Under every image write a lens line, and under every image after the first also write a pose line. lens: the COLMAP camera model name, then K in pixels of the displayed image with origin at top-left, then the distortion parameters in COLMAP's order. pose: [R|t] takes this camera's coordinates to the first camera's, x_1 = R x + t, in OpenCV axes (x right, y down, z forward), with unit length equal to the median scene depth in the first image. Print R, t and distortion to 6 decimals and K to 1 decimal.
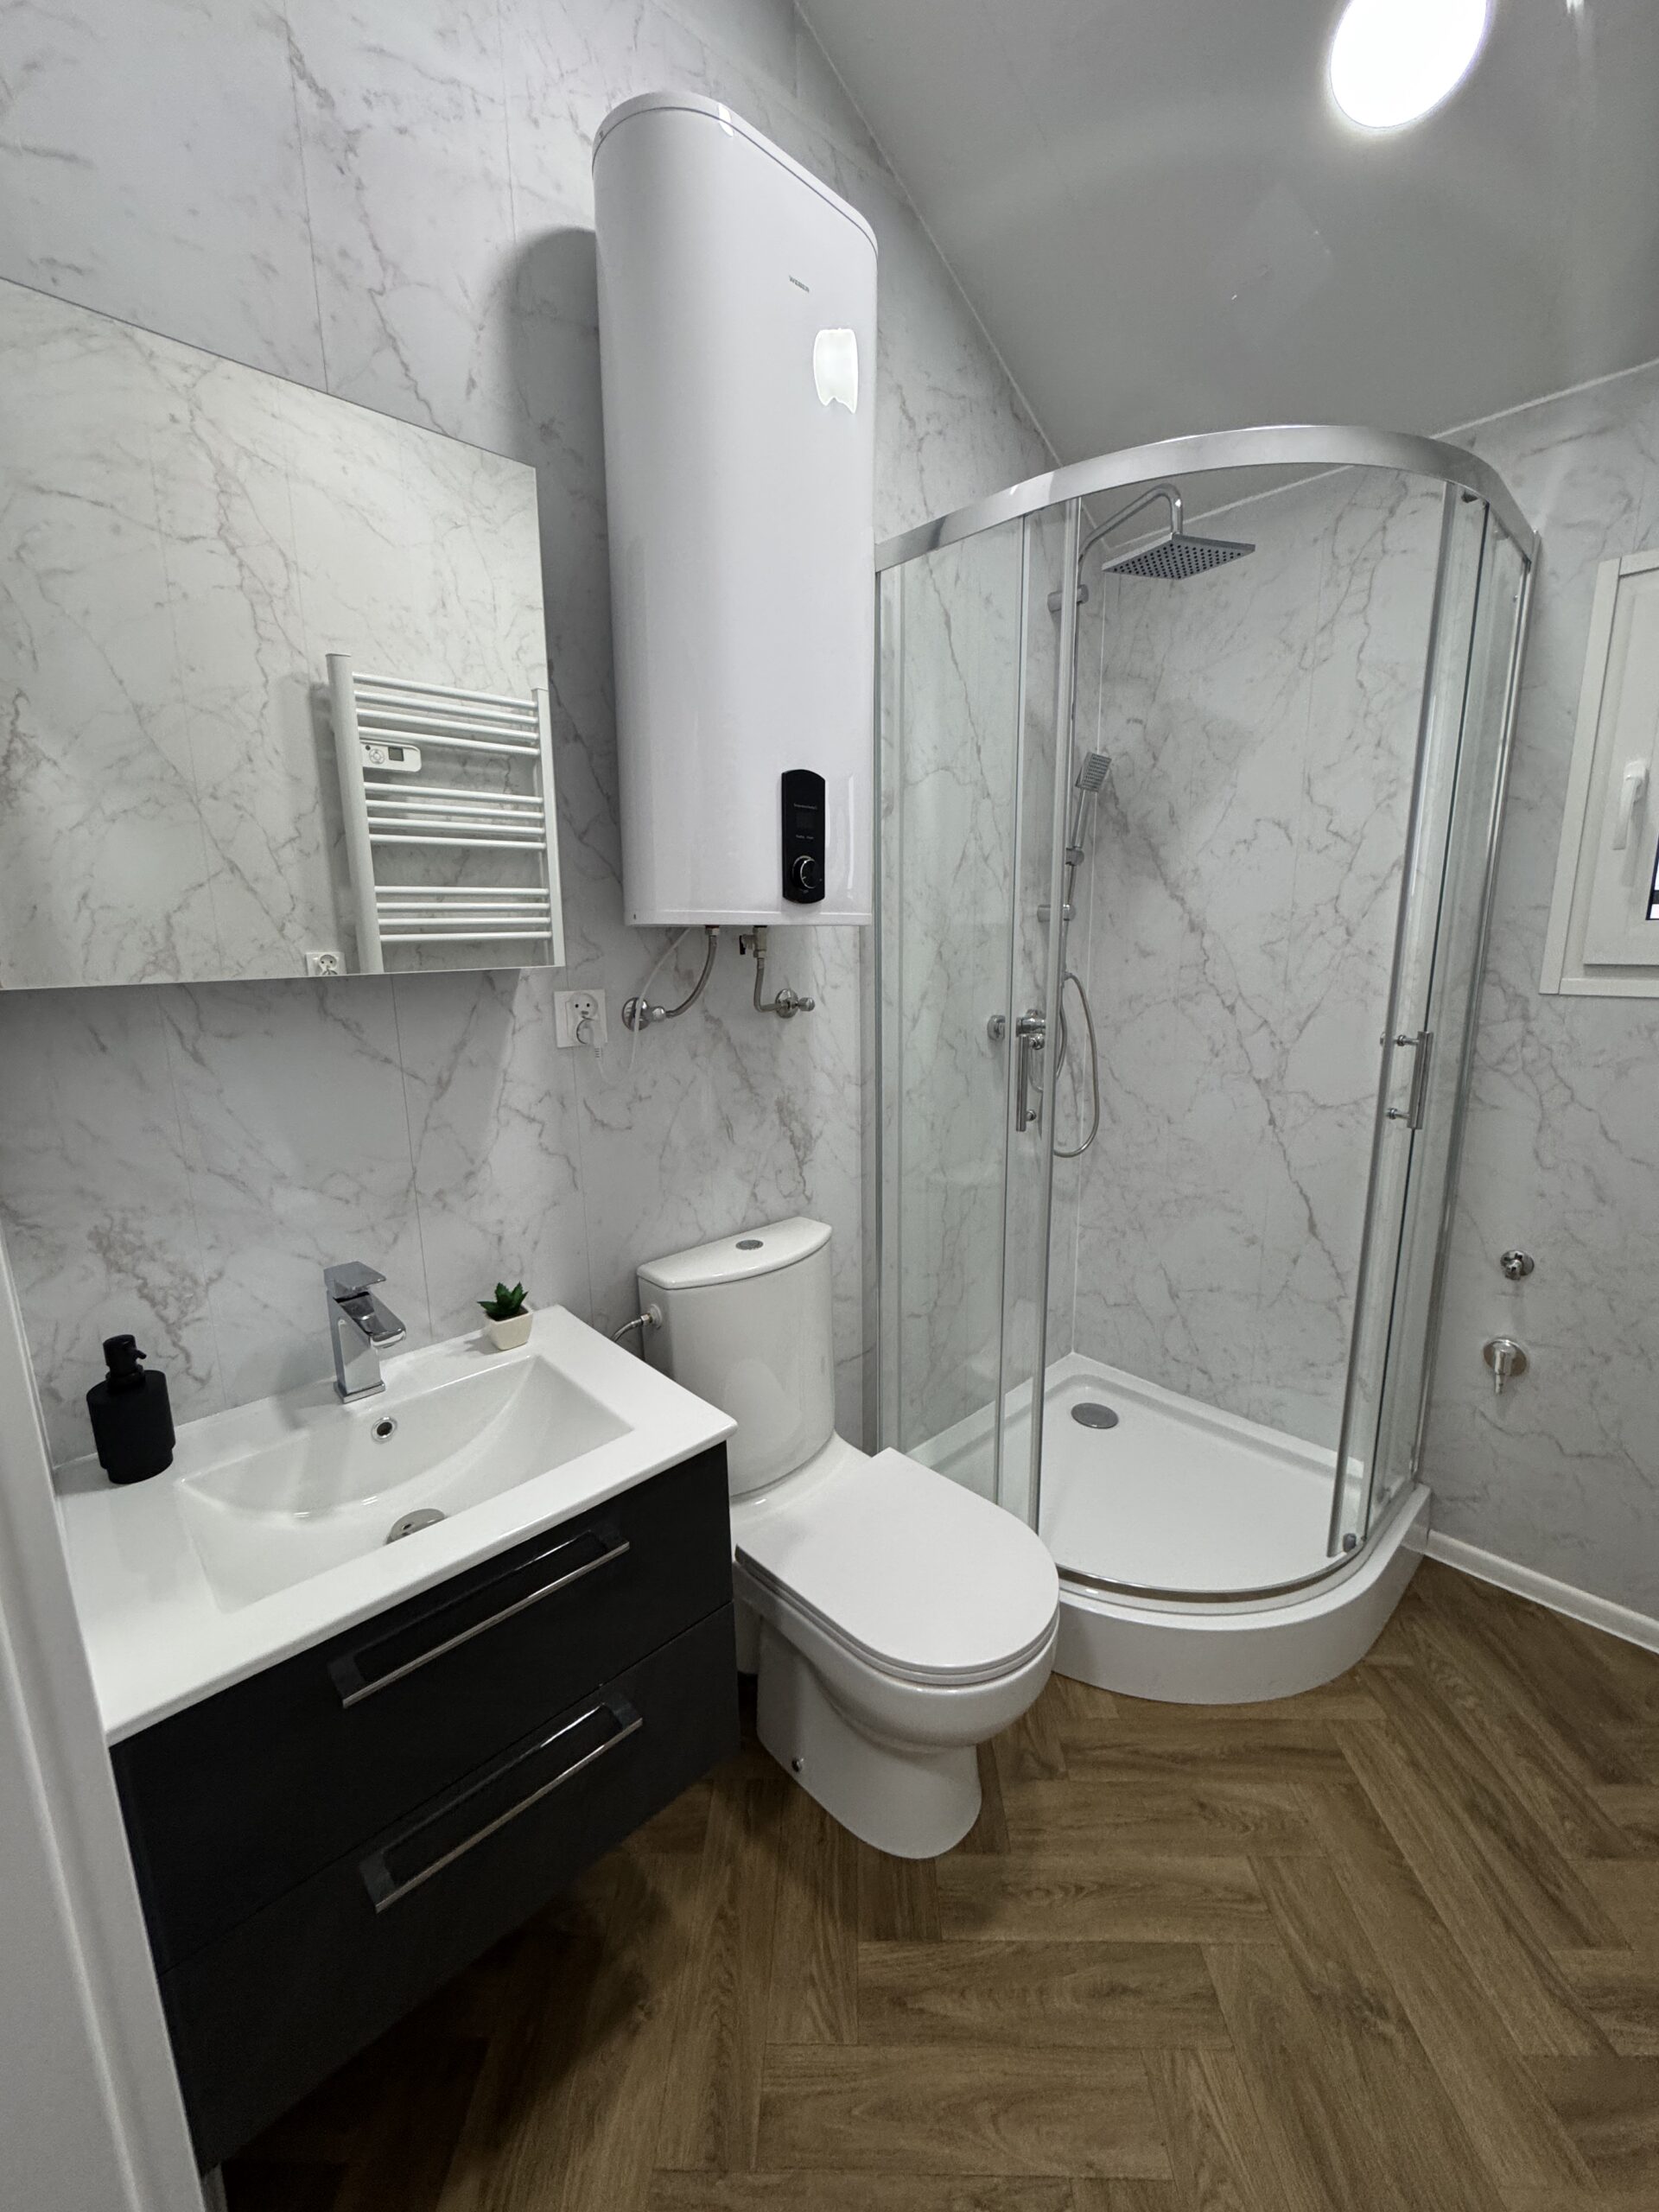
lens RADIAL K [[881.4, 0, 825.6], [0, 881.4, 1102.8], [0, 0, 1]] dist [-0.001426, 0.000473]
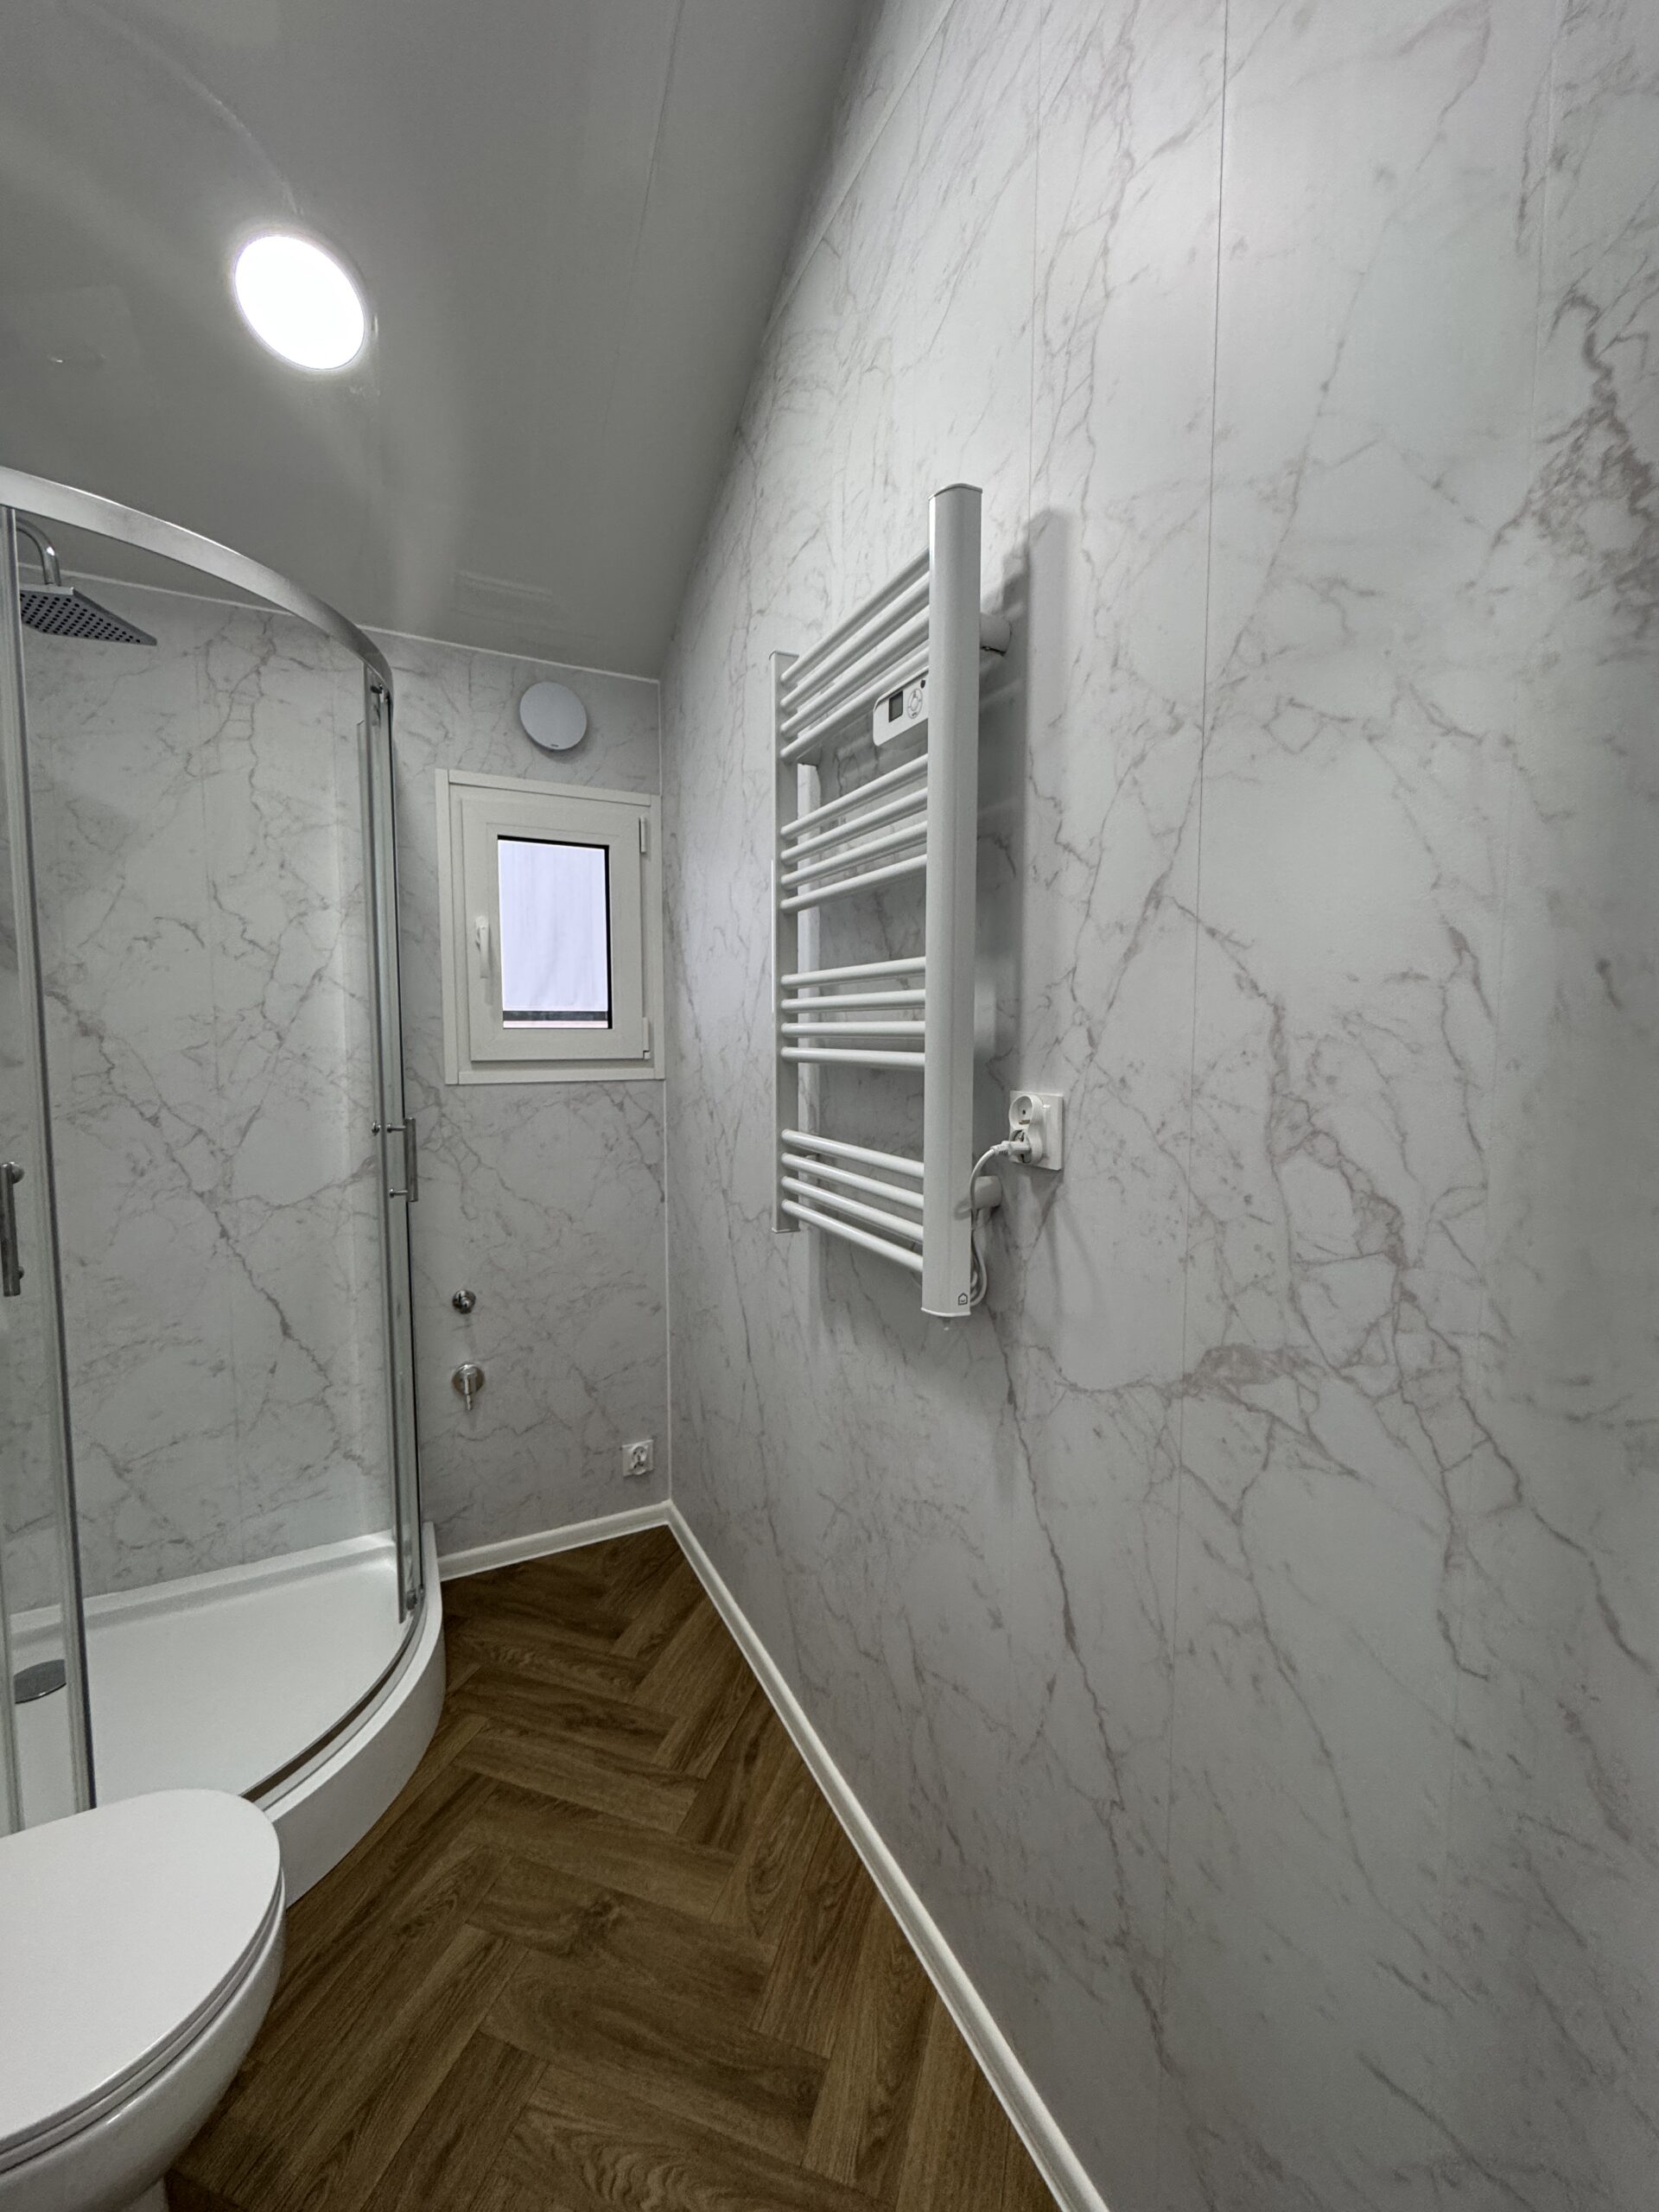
lens RADIAL K [[881.4, 0, 827.0], [0, 881.4, 1104.7], [0, 0, 1]] dist [-0.001426, 0.000473]
pose [[0.293621, -0.062940, 0.953848, -0.241725], [0.183922, 0.982906, 0.008242, -0.004881], [-0.938062, 0.173013, 0.300178, 0.106139]]
